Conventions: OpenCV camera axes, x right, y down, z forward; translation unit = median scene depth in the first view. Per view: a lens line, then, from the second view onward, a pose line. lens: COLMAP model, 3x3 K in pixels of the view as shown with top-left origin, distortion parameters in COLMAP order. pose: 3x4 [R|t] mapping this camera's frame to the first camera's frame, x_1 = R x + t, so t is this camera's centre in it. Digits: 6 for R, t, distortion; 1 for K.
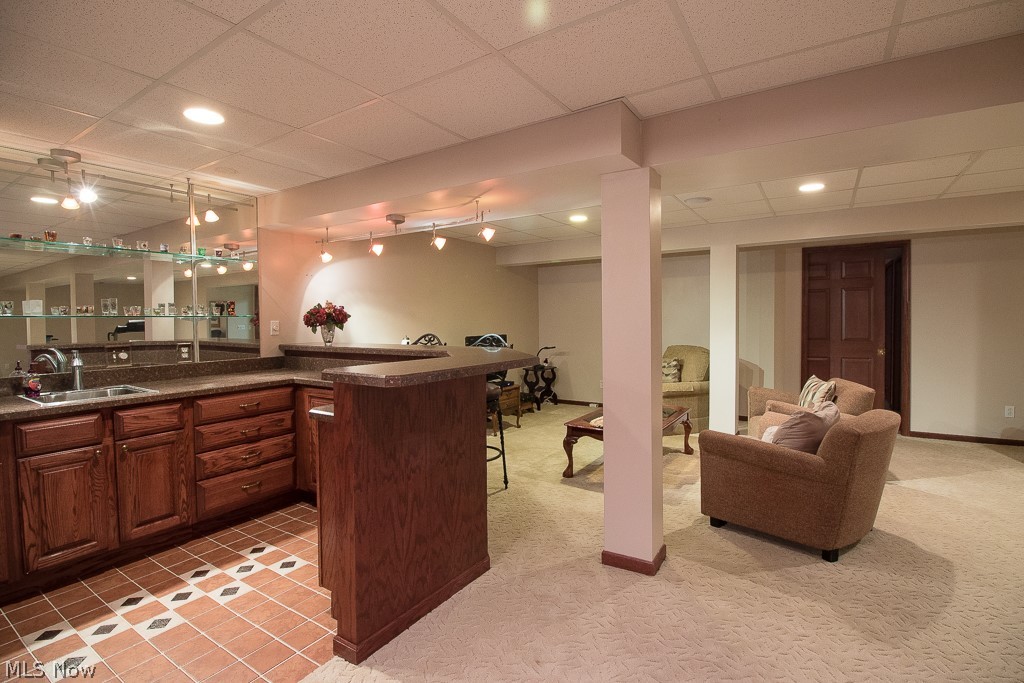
lens RADIAL K [[473.9, 0, 513.0], [0, 473.9, 333.6], [0, 0, 1]] dist [0.001442, -0.013716]
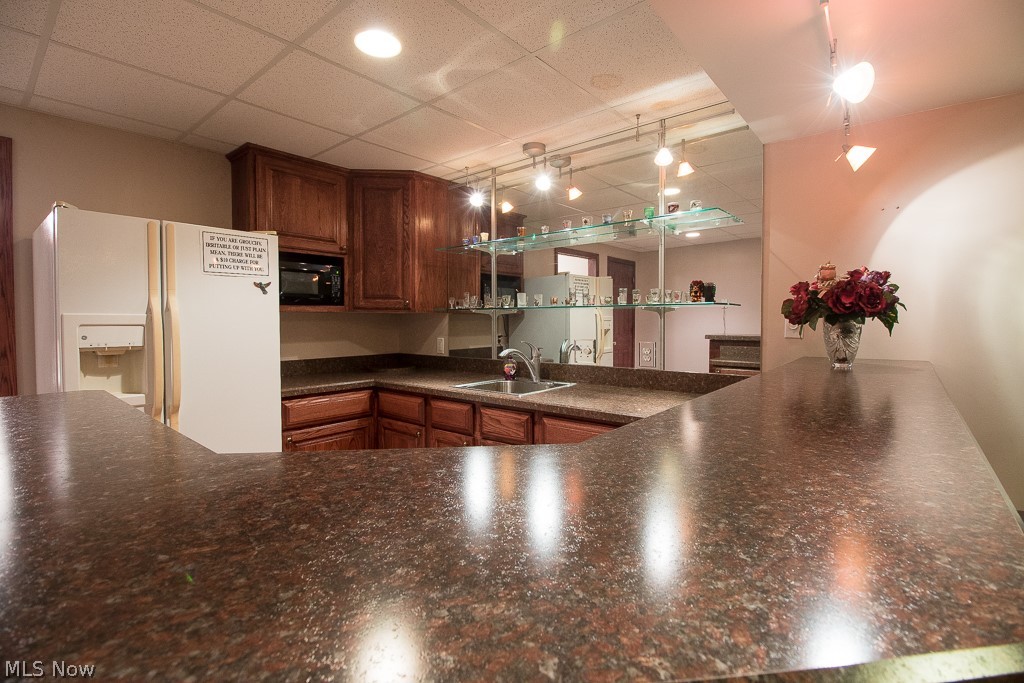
lens RADIAL K [[473.9, 0, 513.0], [0, 473.9, 333.6], [0, 0, 1]] dist [0.001442, -0.013716]
pose [[-0.113565, 0.035133, -0.992909, 0.086053], [-0.025241, 0.998950, 0.038234, -0.019659], [0.993210, 0.029404, -0.112559, 1.117069]]
